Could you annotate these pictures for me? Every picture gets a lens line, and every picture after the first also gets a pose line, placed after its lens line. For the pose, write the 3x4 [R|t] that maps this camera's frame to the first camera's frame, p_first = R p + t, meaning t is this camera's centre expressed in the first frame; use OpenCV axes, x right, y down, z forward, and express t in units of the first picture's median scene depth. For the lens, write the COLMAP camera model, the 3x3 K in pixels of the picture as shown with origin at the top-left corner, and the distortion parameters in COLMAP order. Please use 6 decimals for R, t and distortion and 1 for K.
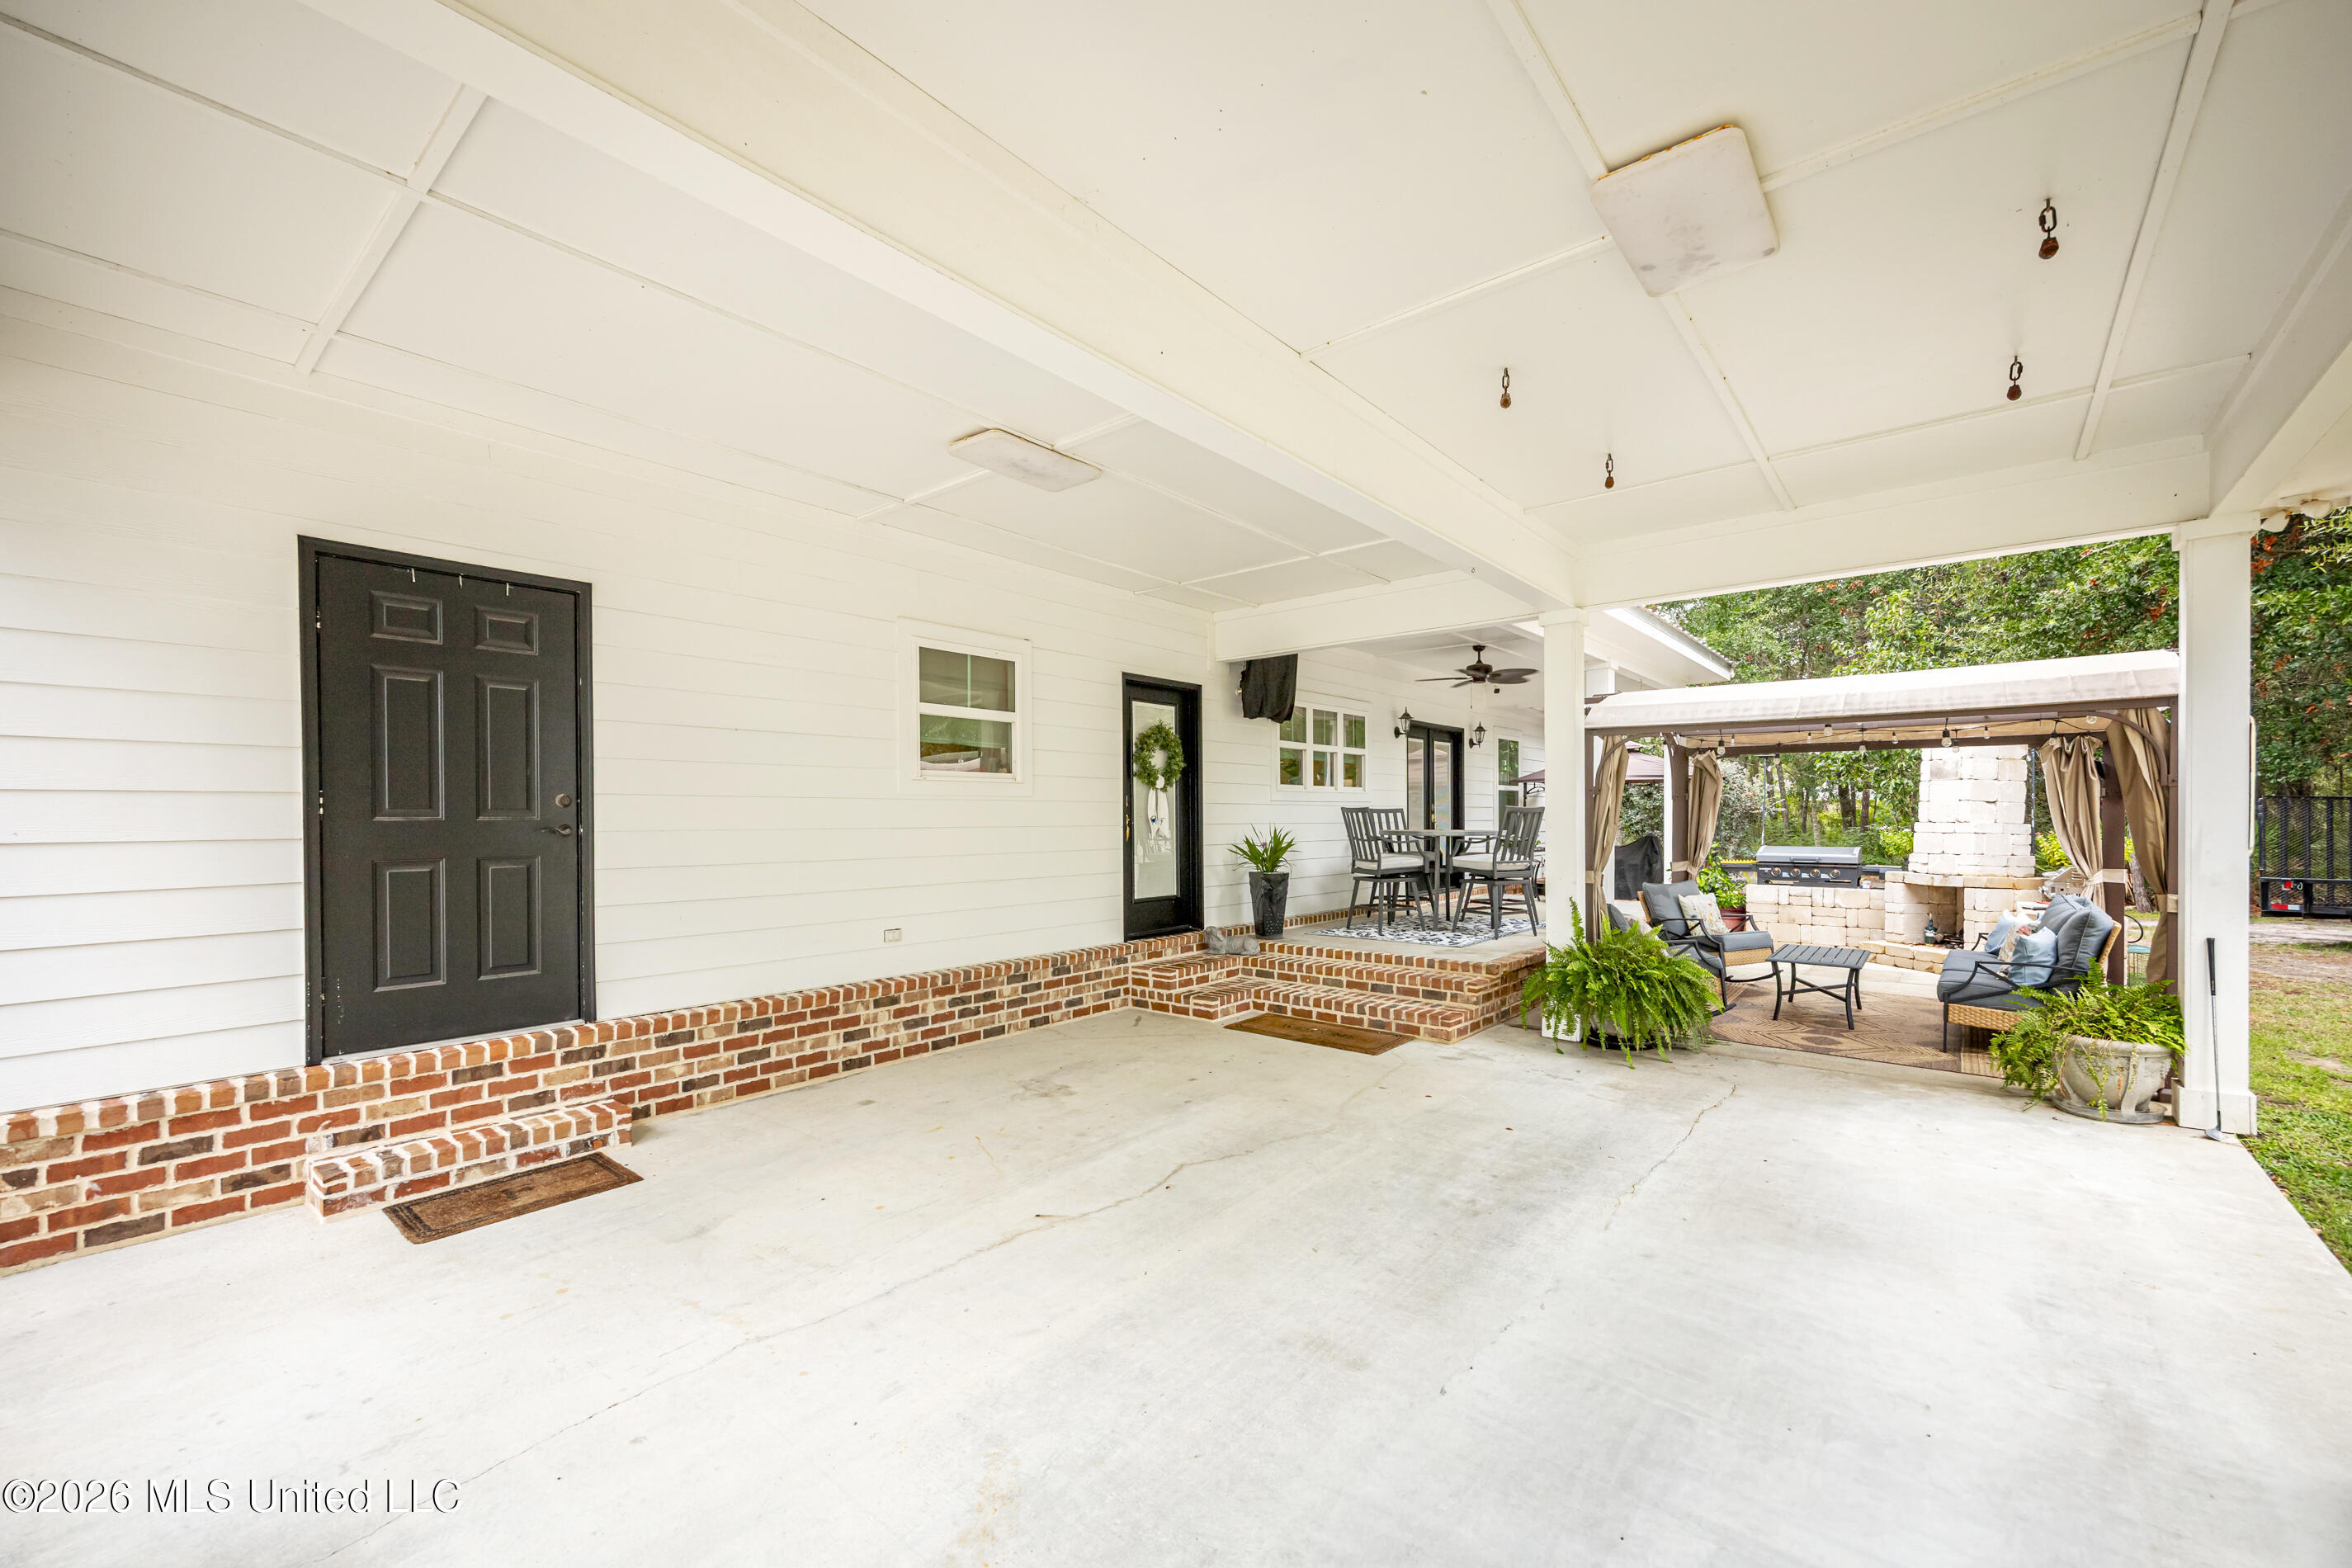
lens RADIAL K [[943.5, 0, 1162.7], [0, 943.5, 831.7], [0, 0, 1]] dist [0.008077, -0.000004]
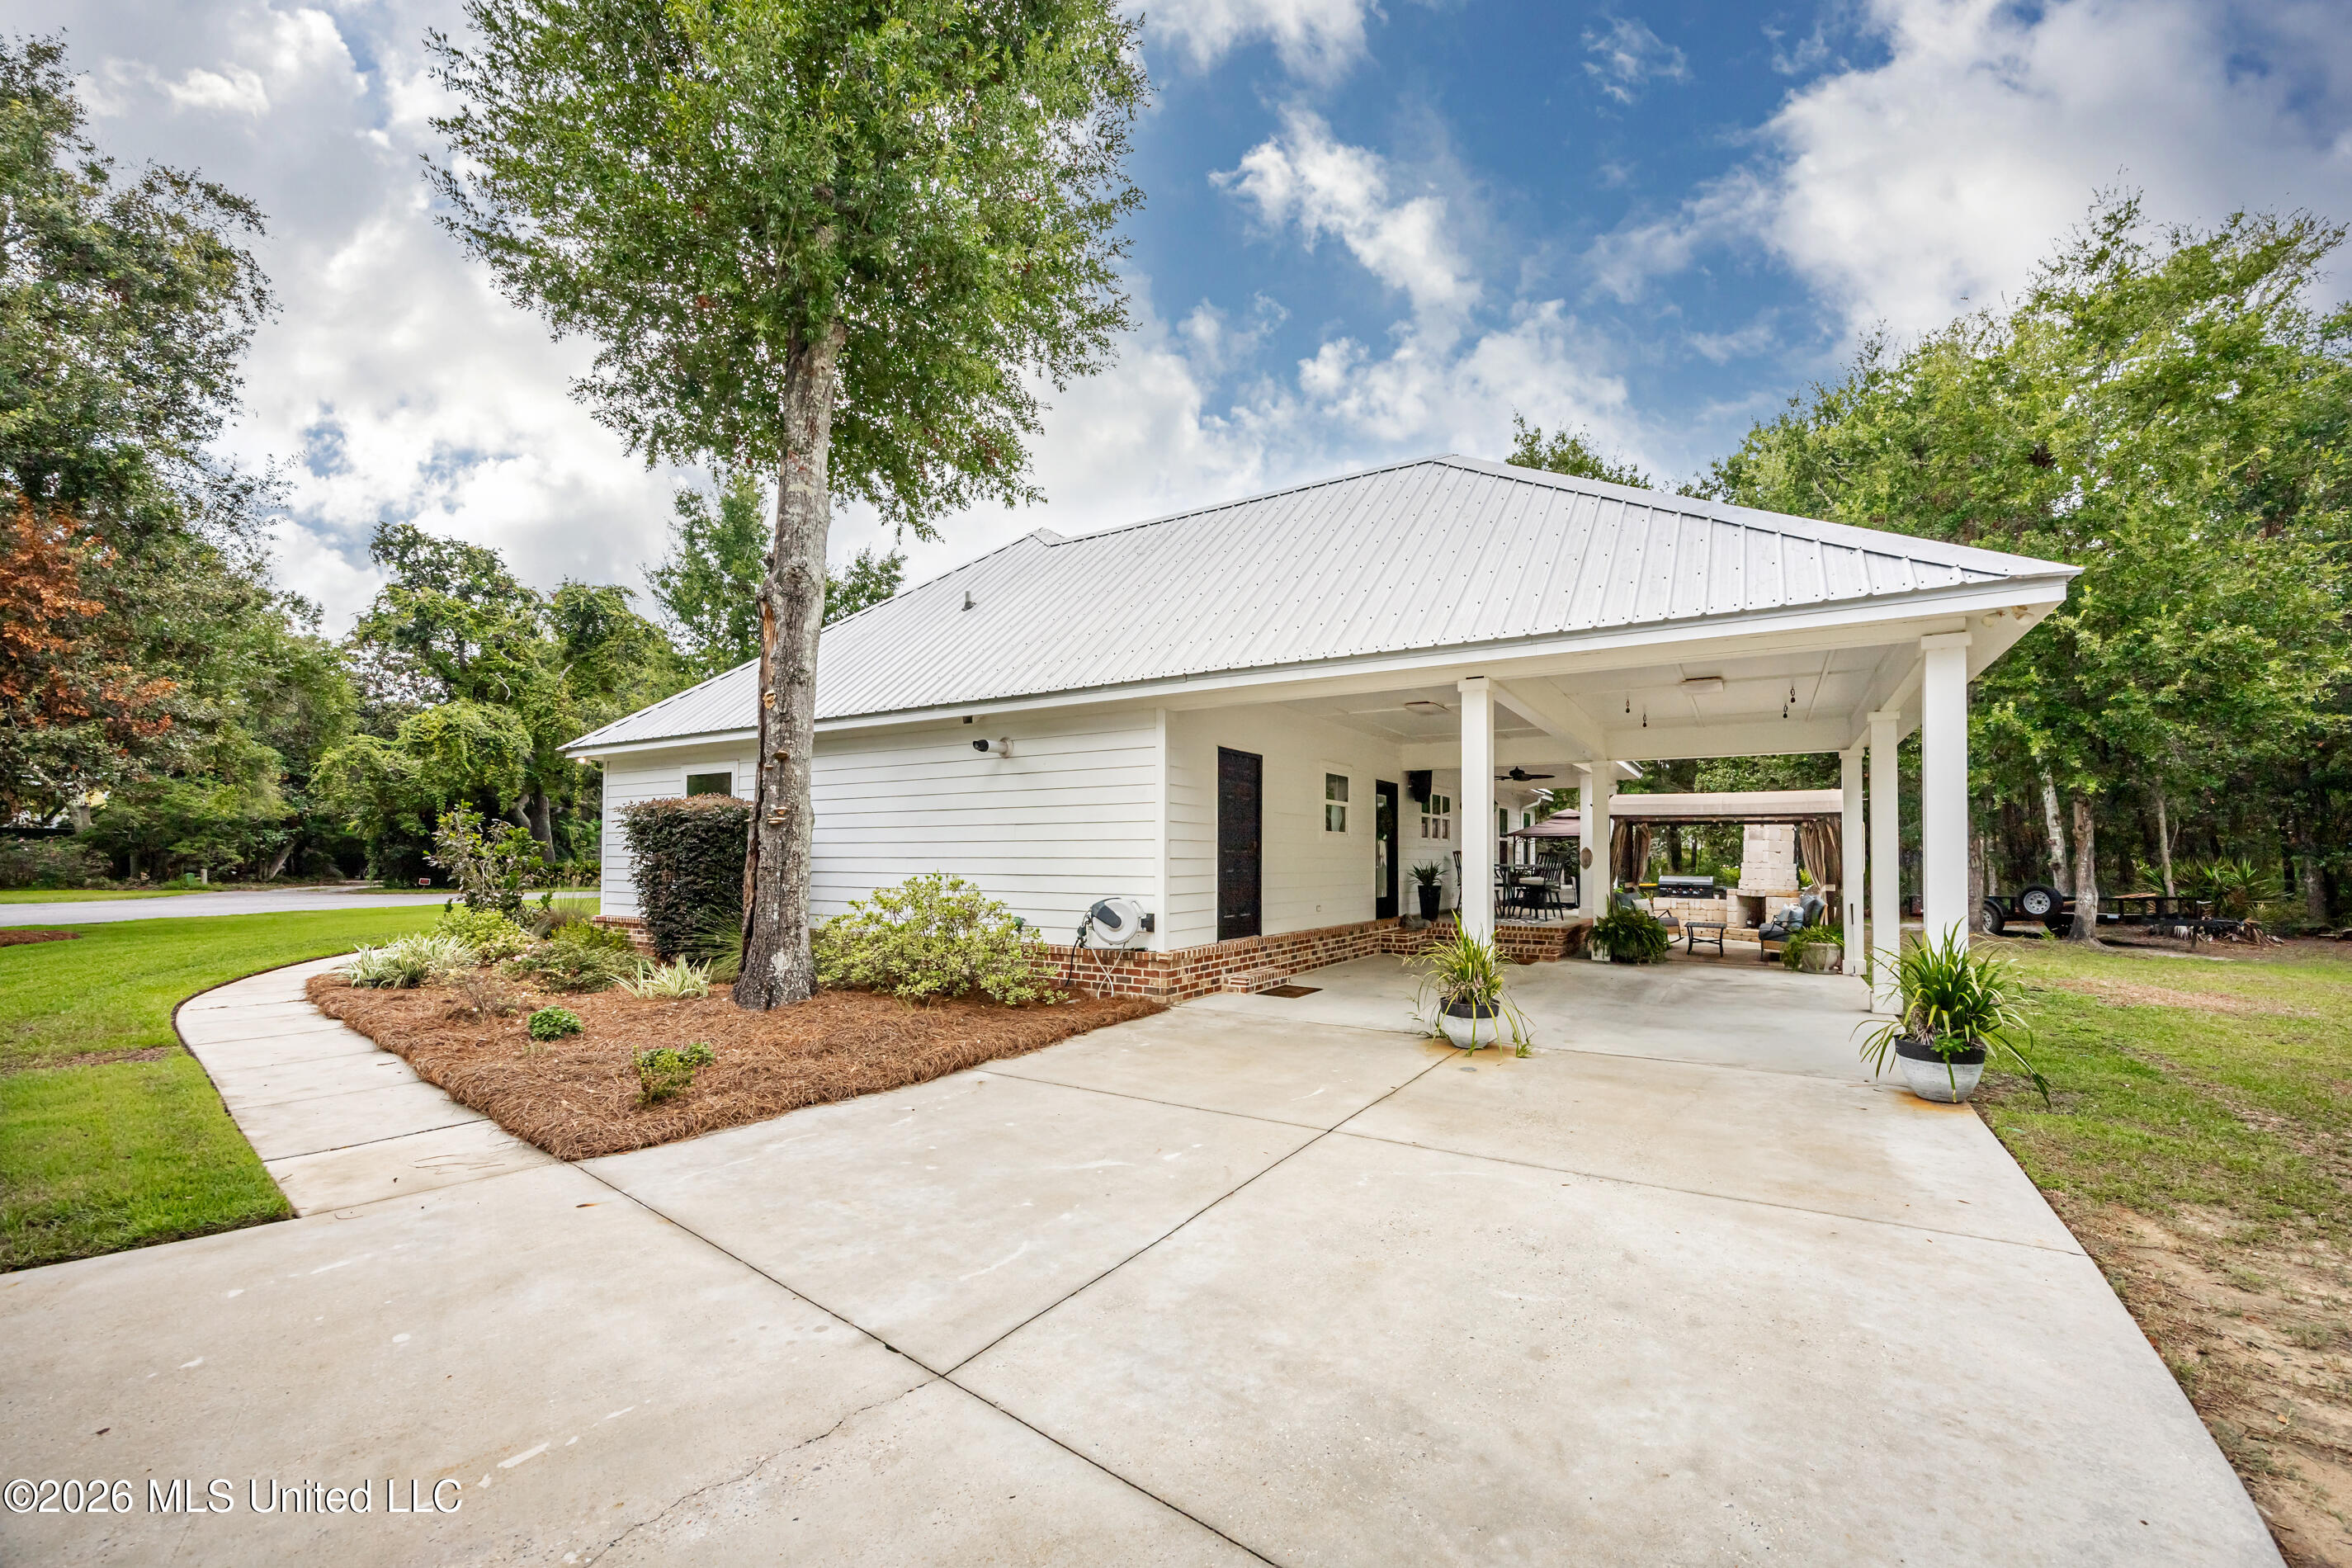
lens RADIAL K [[931.3, 0, 1181.0], [0, 931.3, 859.2], [0, 0, 1]] dist [-0.001547, -0.000231]
pose [[0.988000, 0.011513, 0.154027, -0.753986], [-0.009102, 0.999825, -0.016347, 0.030121], [-0.154189, 0.014749, 0.987931, -0.834663]]
